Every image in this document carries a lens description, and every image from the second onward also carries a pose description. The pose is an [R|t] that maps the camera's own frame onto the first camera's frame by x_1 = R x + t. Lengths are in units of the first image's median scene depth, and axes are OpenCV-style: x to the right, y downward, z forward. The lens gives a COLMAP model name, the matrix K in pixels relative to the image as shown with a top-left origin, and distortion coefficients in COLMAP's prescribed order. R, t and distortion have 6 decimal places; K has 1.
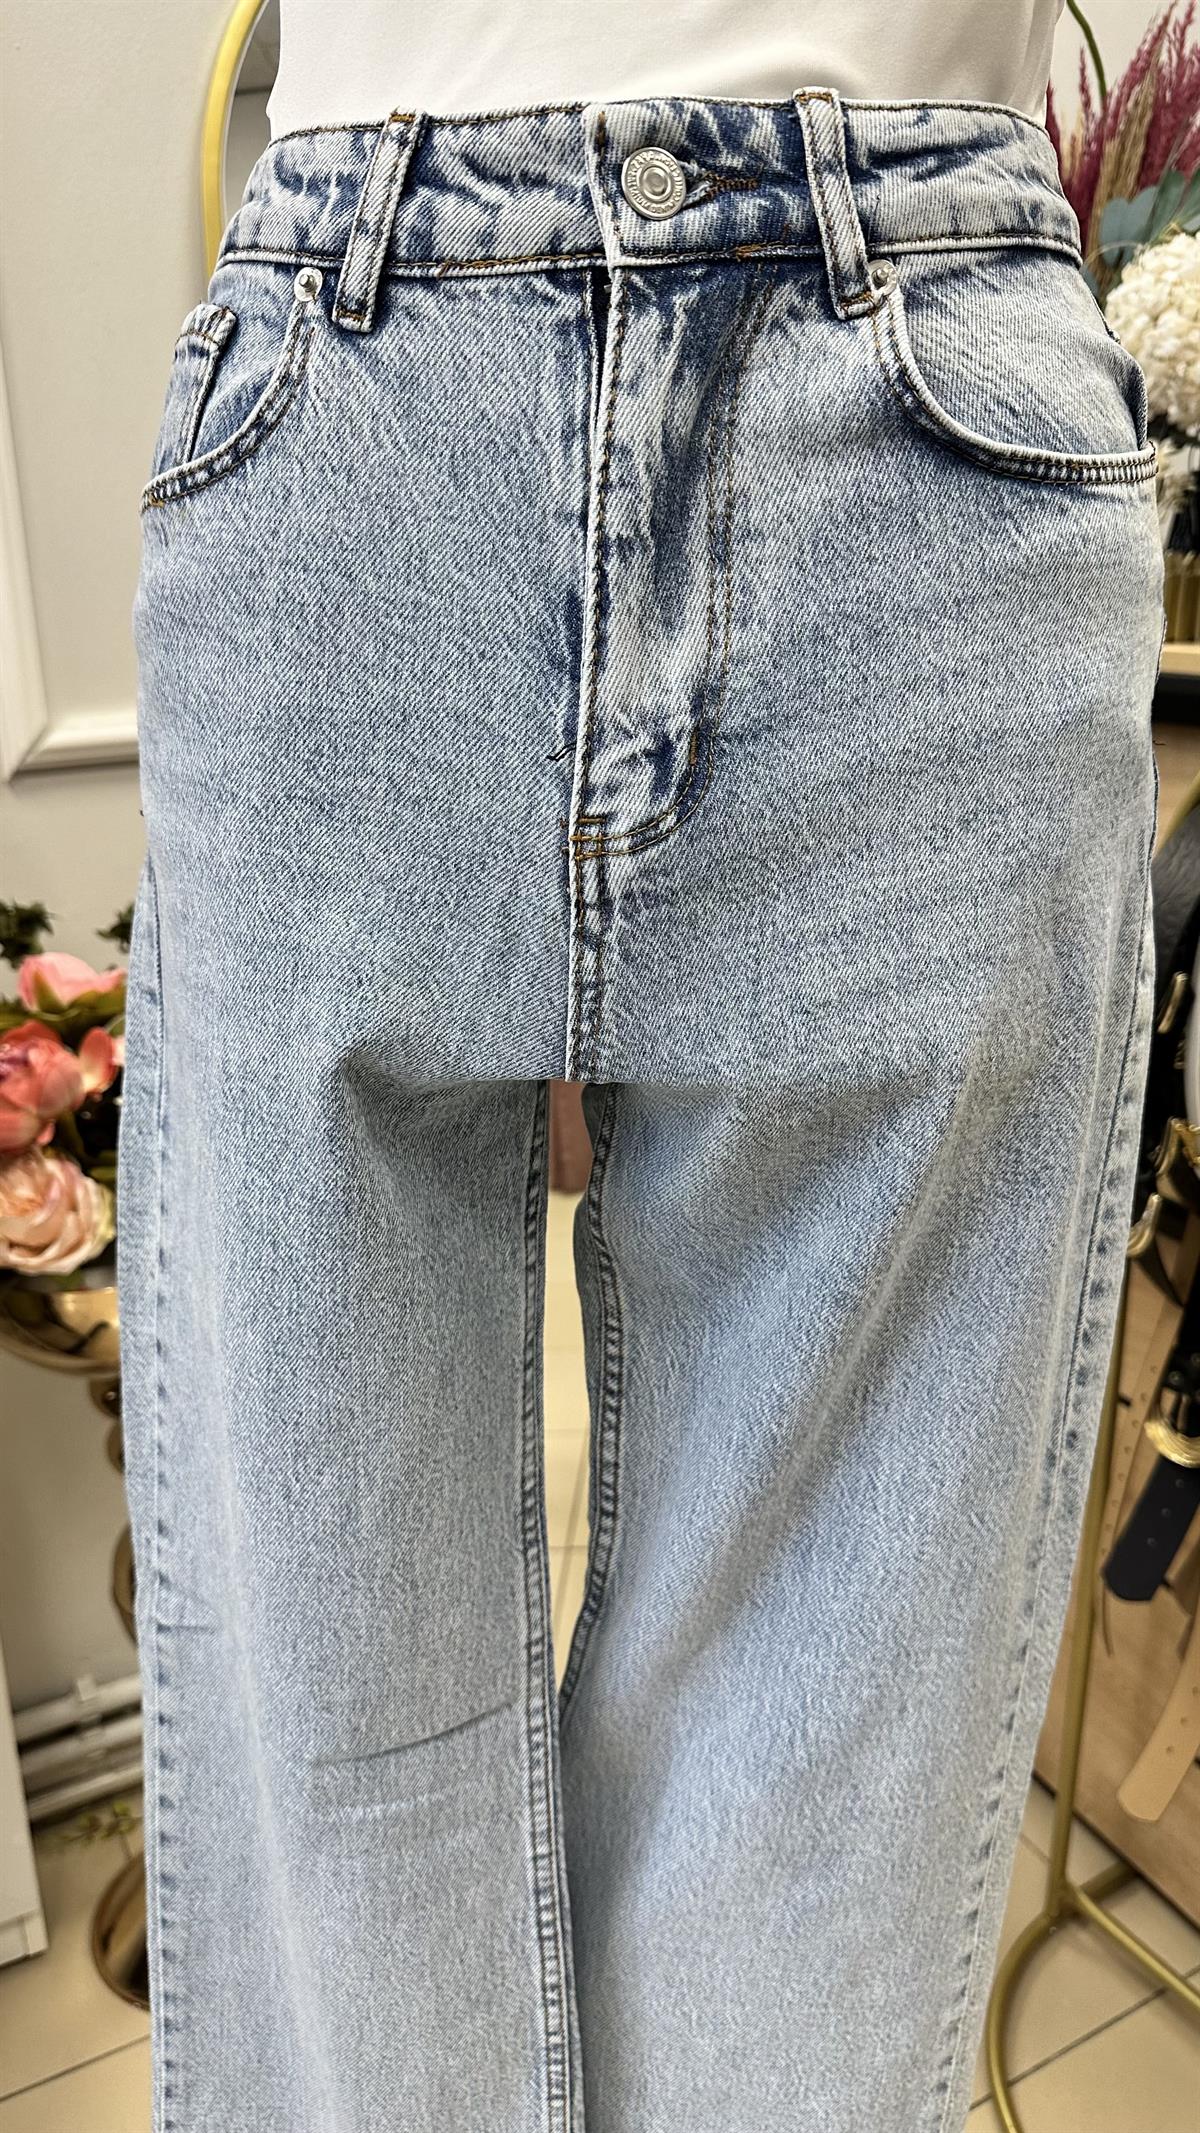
lens RADIAL K [[1527.0, 0, 601.7], [0, 1527.0, 1052.0], [0, 0, 1]] dist [0.036362, -0.073423]
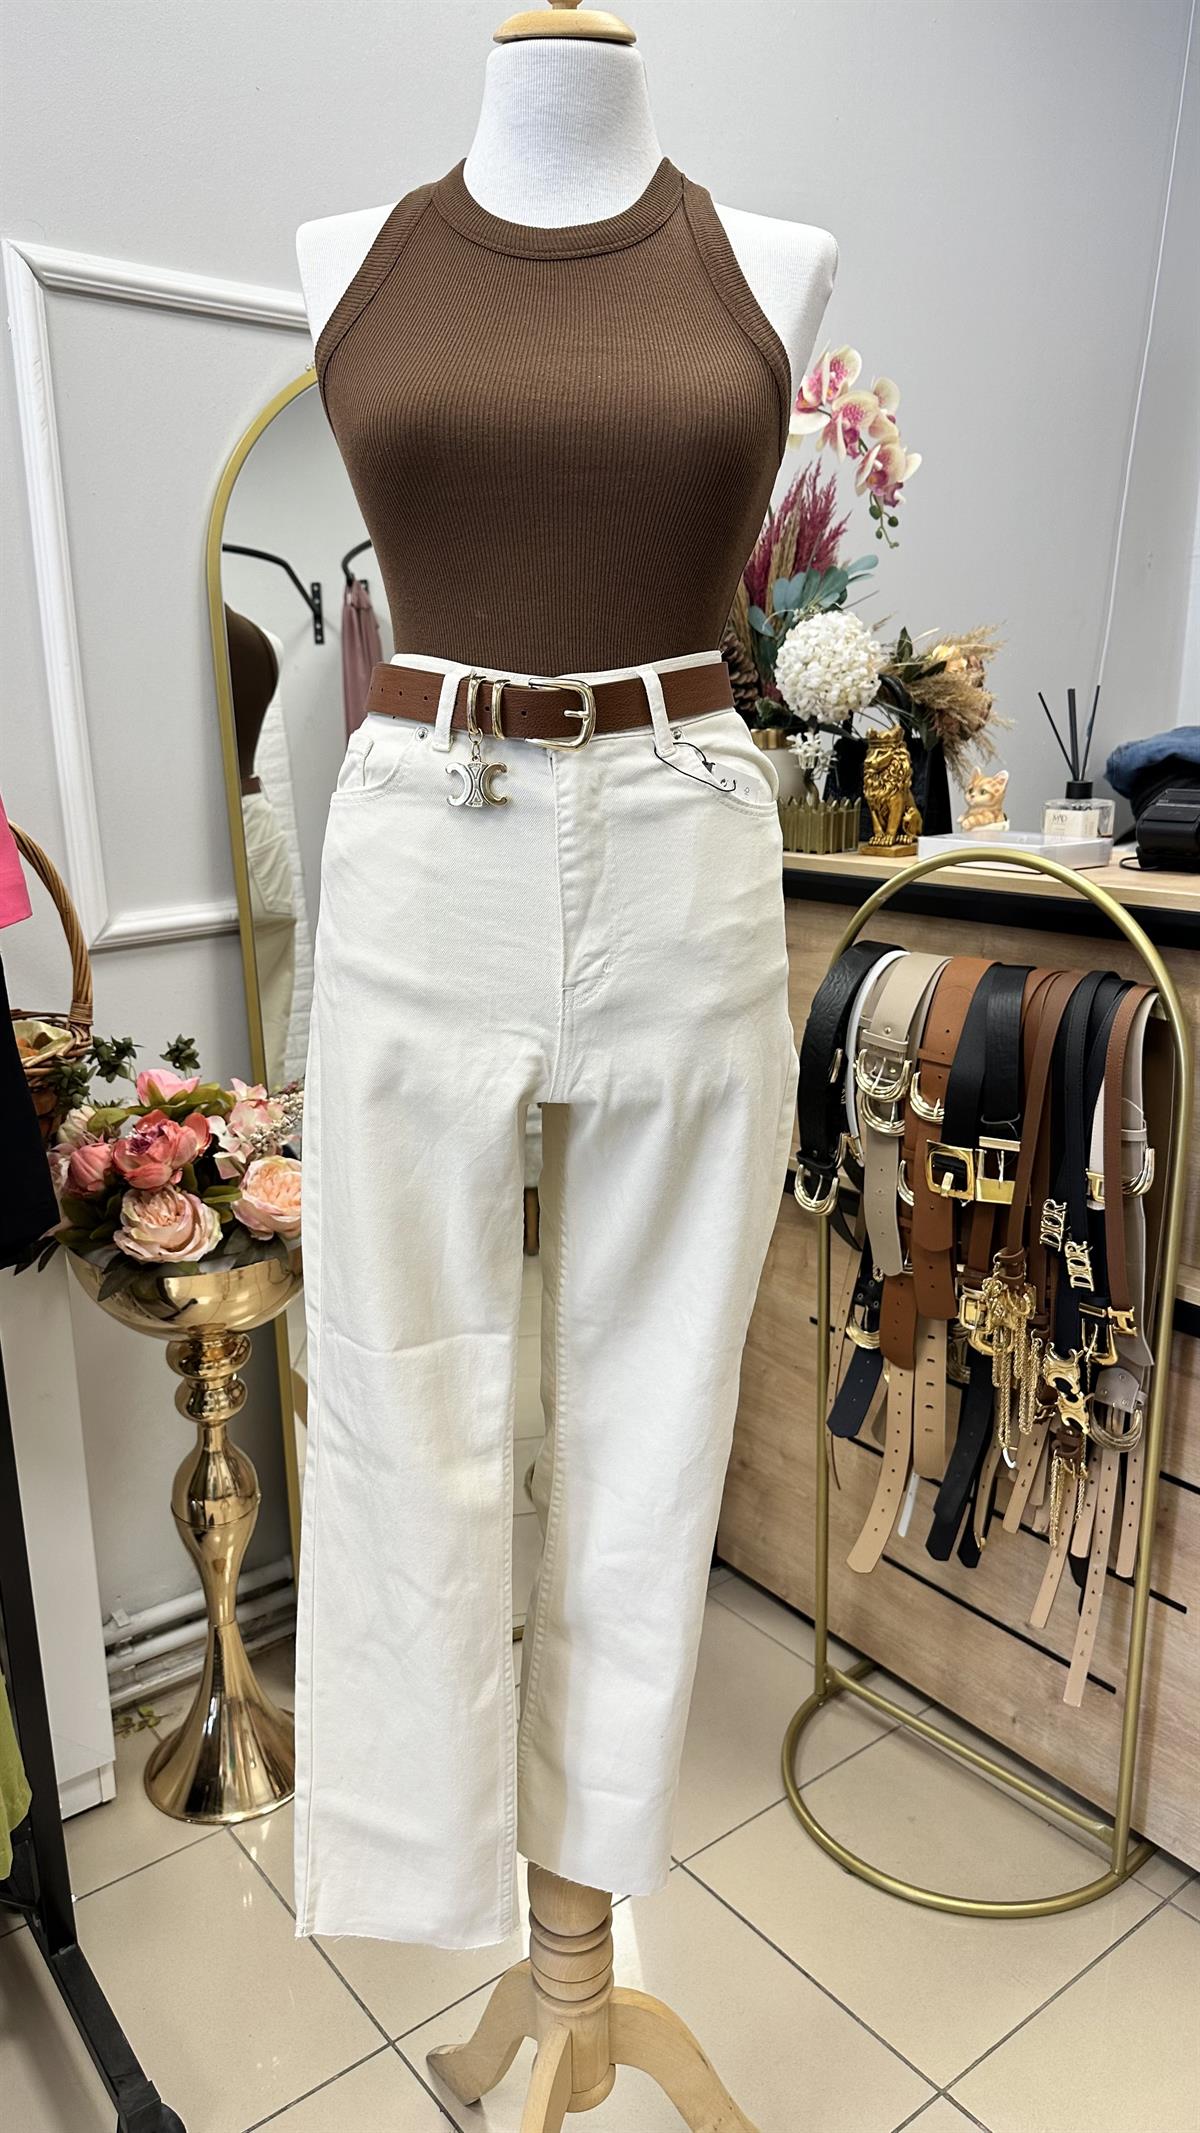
lens RADIAL K [[1527.0, 0, 605.5], [0, 1527.0, 1058.0], [0, 0, 1]] dist [0.036362, -0.073423]
pose [[0.985705, -0.045353, 0.162263, -0.170167], [0.057739, 0.995700, -0.072445, 0.070607], [-0.158280, 0.080779, 0.984084, -0.669150]]
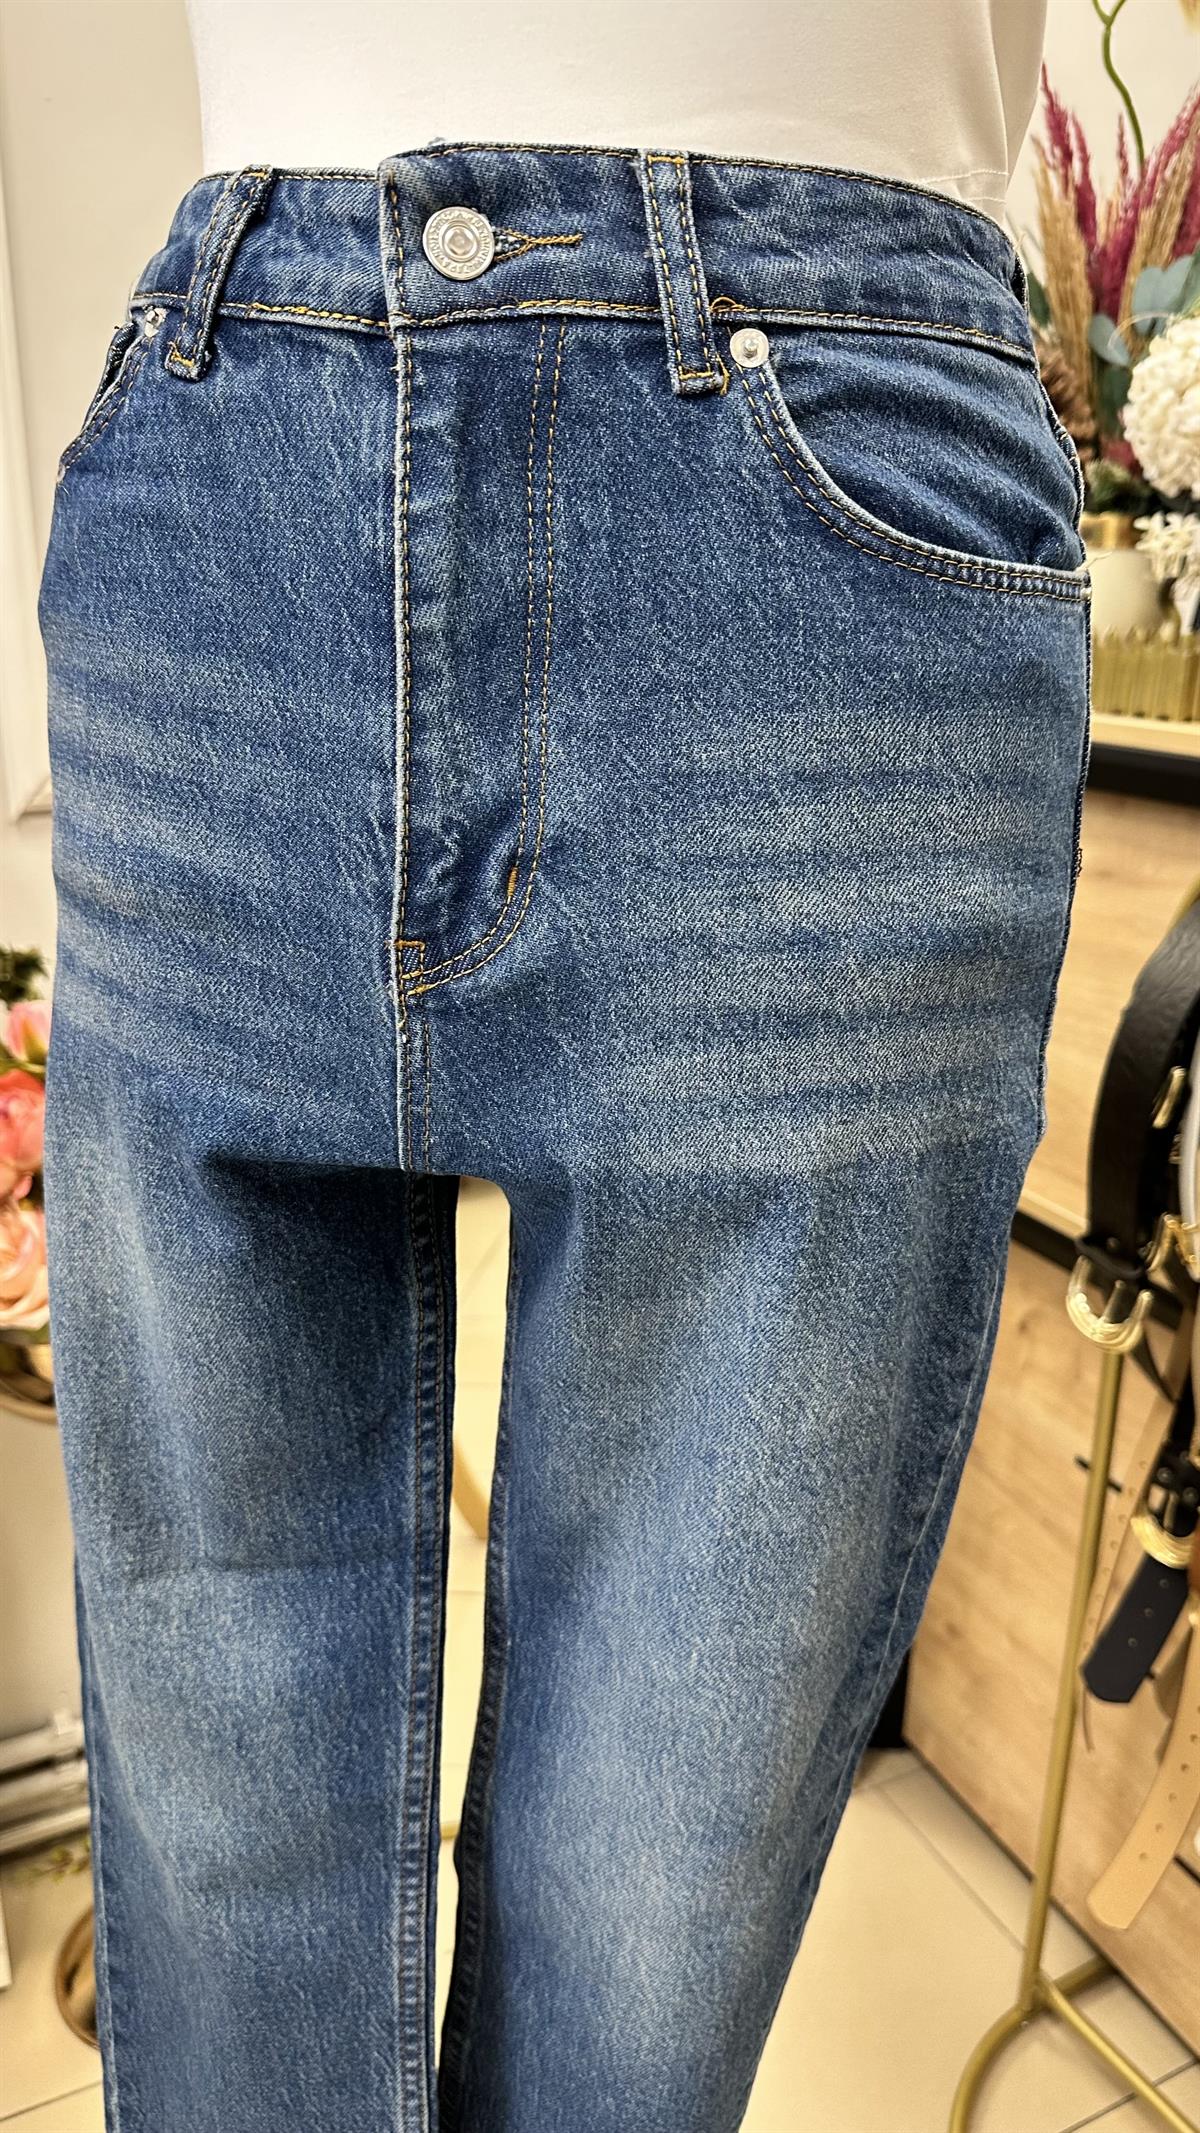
lens RADIAL K [[1527.0, 0, 592.6], [0, 1527.0, 1057.9], [0, 0, 1]] dist [0.036362, -0.073423]
pose [[0.998659, 0.038304, -0.034833, 0.040394], [-0.038597, 0.999225, -0.007781, -0.036391], [0.034508, 0.009115, 0.999363, 0.011980]]
